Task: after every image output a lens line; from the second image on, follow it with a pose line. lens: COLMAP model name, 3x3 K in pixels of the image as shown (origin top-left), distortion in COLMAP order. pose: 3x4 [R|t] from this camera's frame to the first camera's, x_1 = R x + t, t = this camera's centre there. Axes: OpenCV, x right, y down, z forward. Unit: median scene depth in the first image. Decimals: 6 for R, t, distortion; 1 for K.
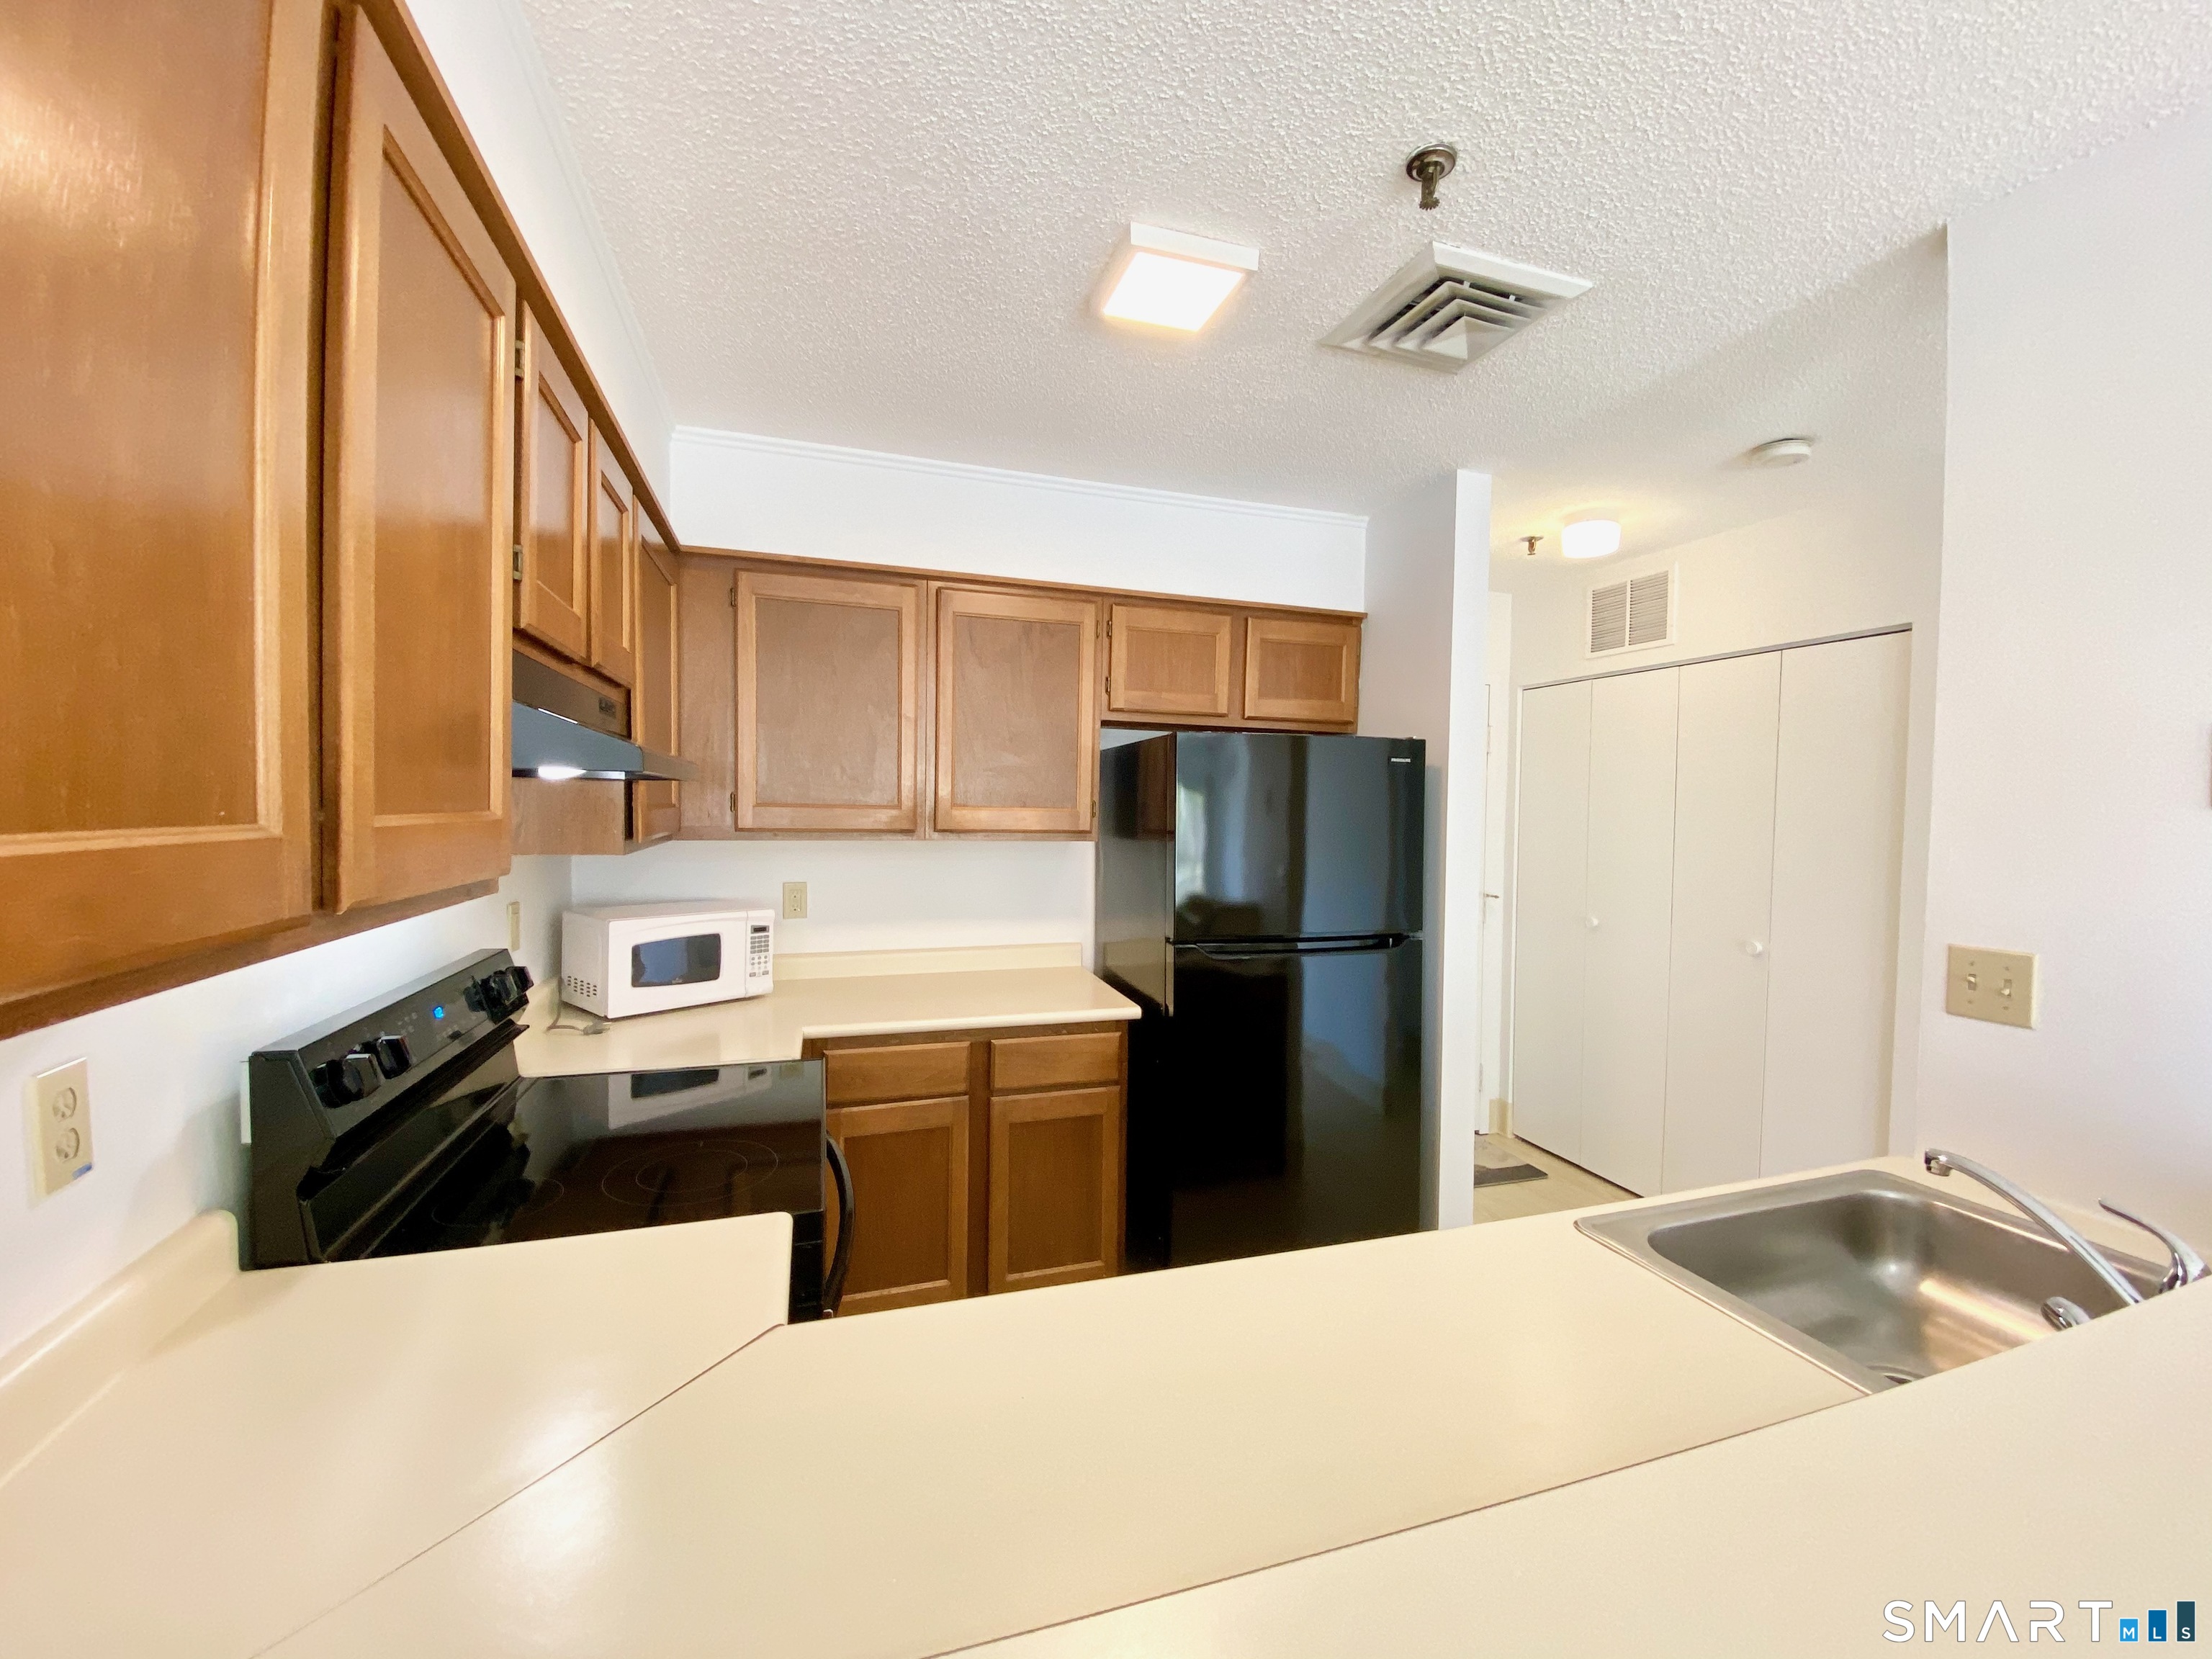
lens RADIAL K [[895.0, 0, 1122.1], [0, 895.0, 822.6], [0, 0, 1]] dist [-0.014811, -0.005623]
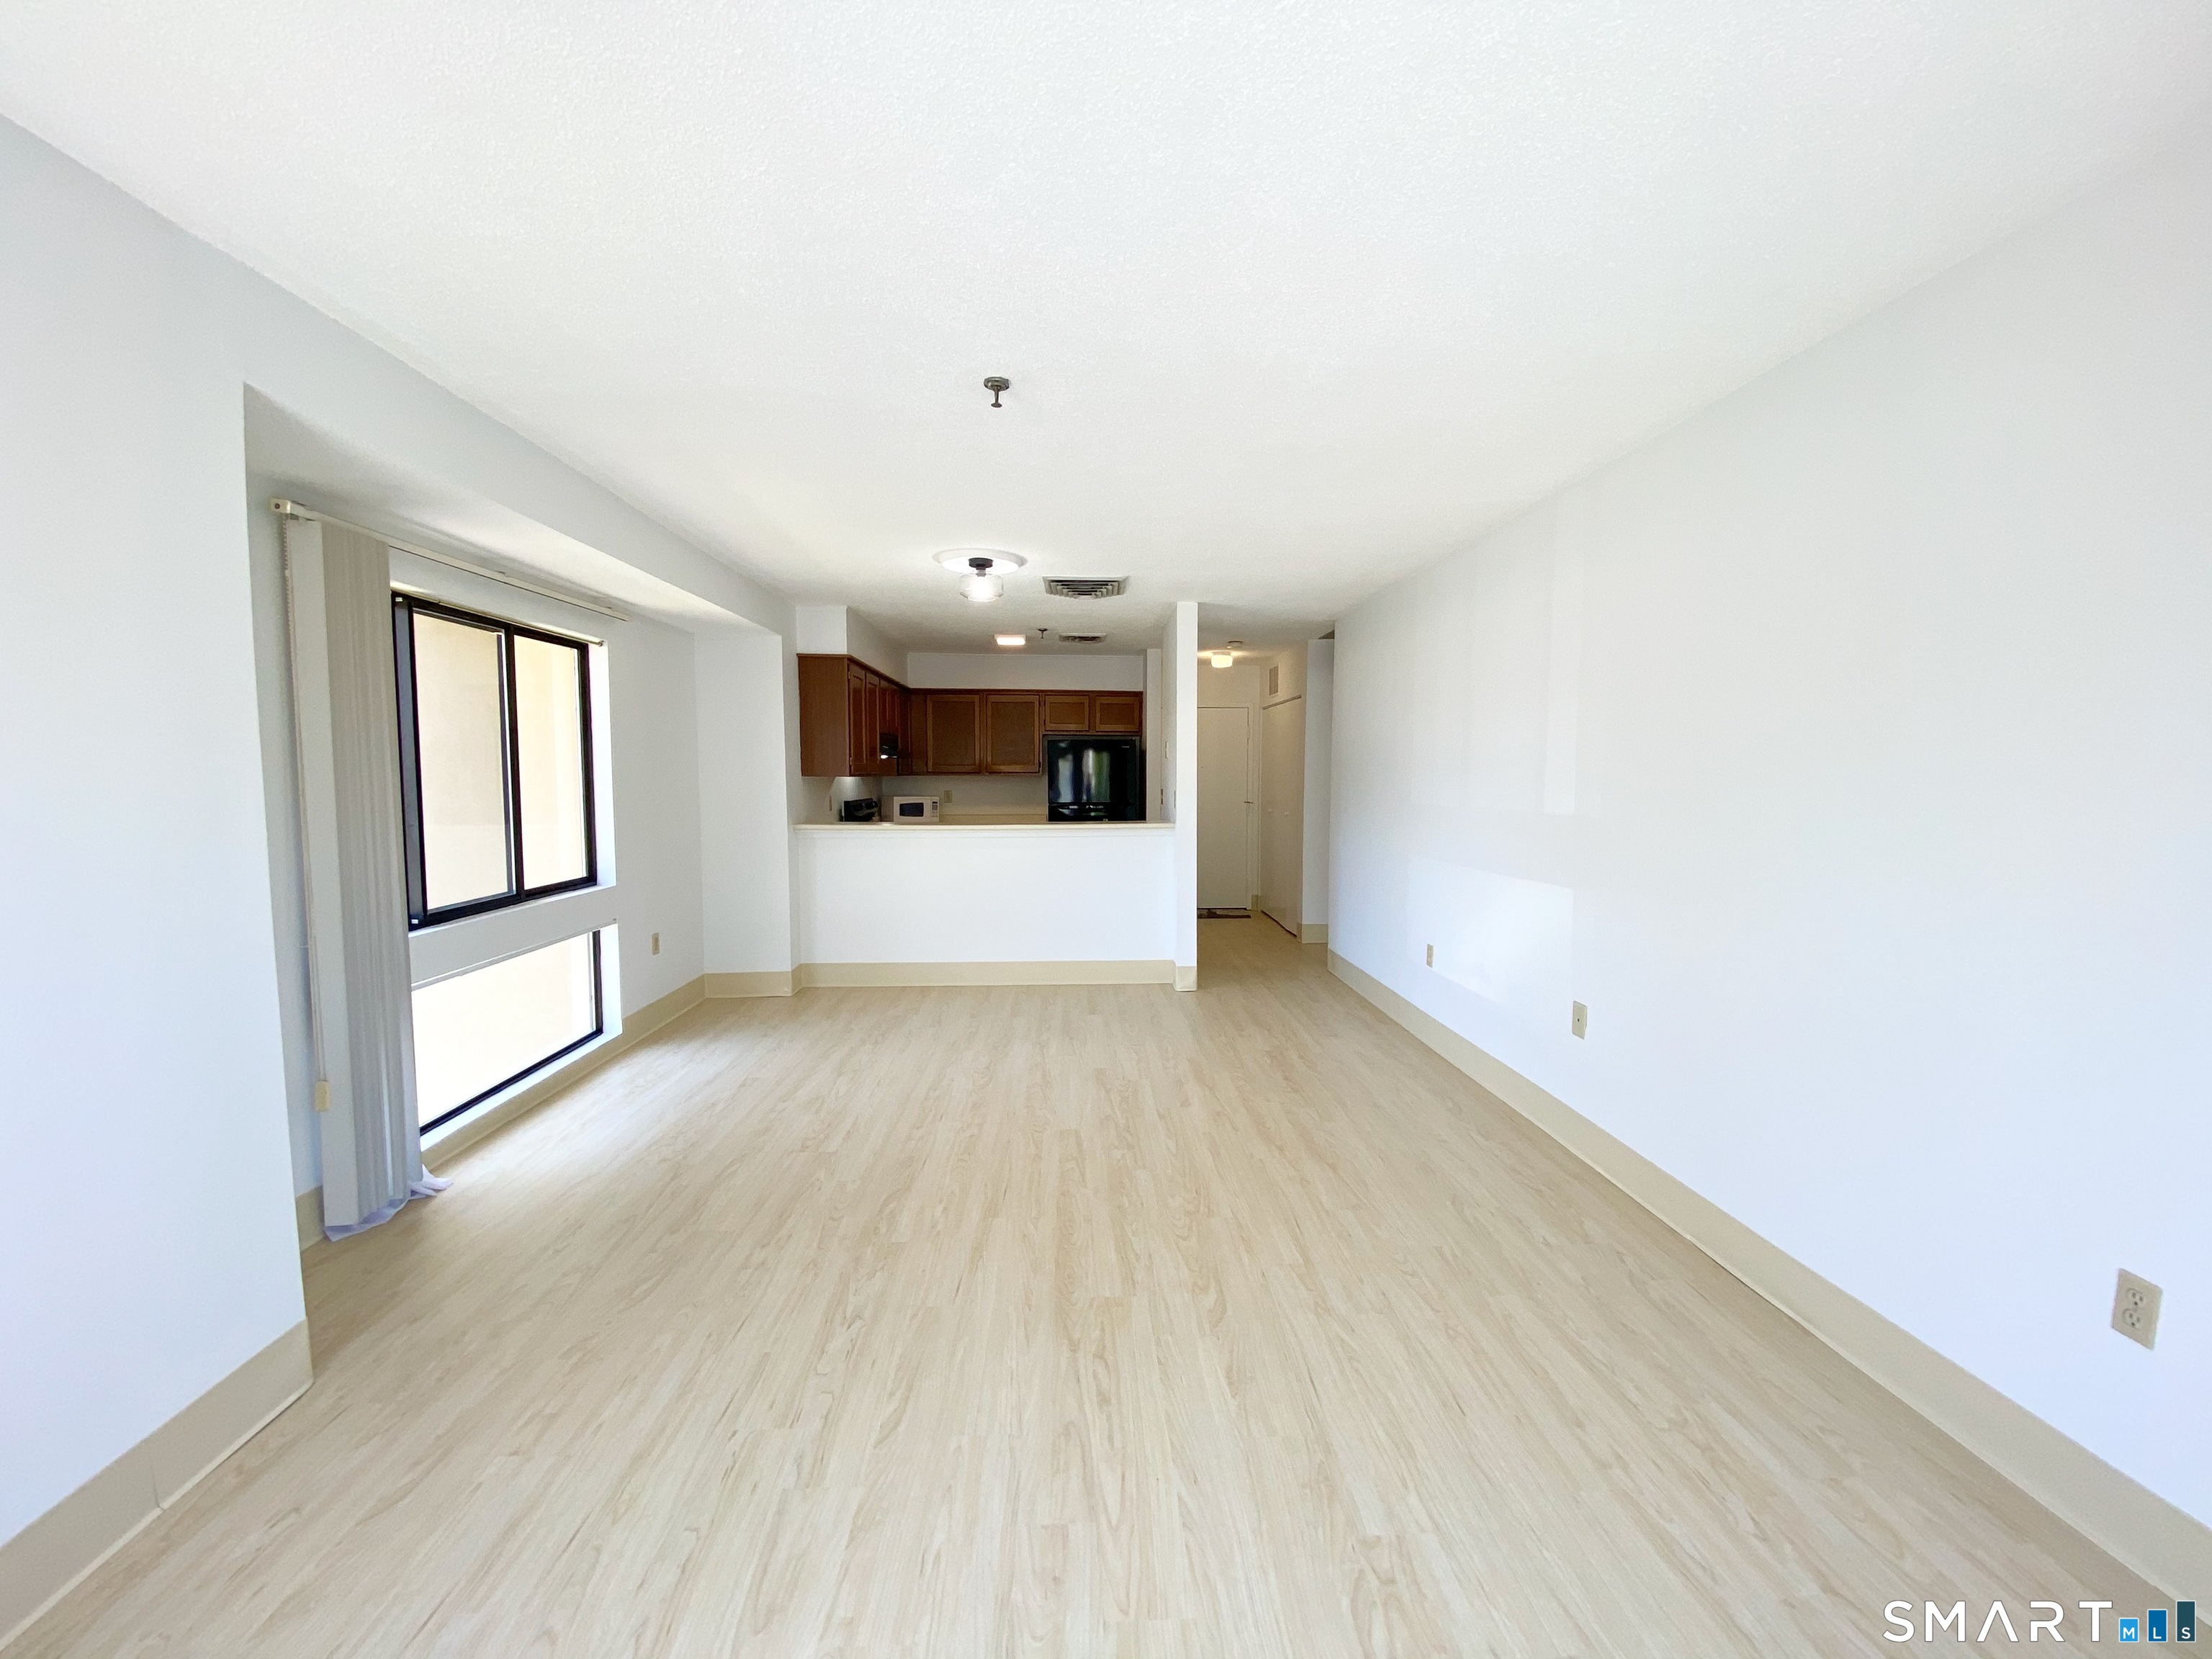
lens RADIAL K [[895.0, 0, 1113.4], [0, 895.0, 829.3], [0, 0, 1]] dist [-0.014811, -0.005623]
pose [[0.970816, 0.009450, -0.239639, 0.980728], [0.005473, 0.998090, 0.061530, 0.018718], [0.239763, -0.061046, 0.968910, -1.953797]]
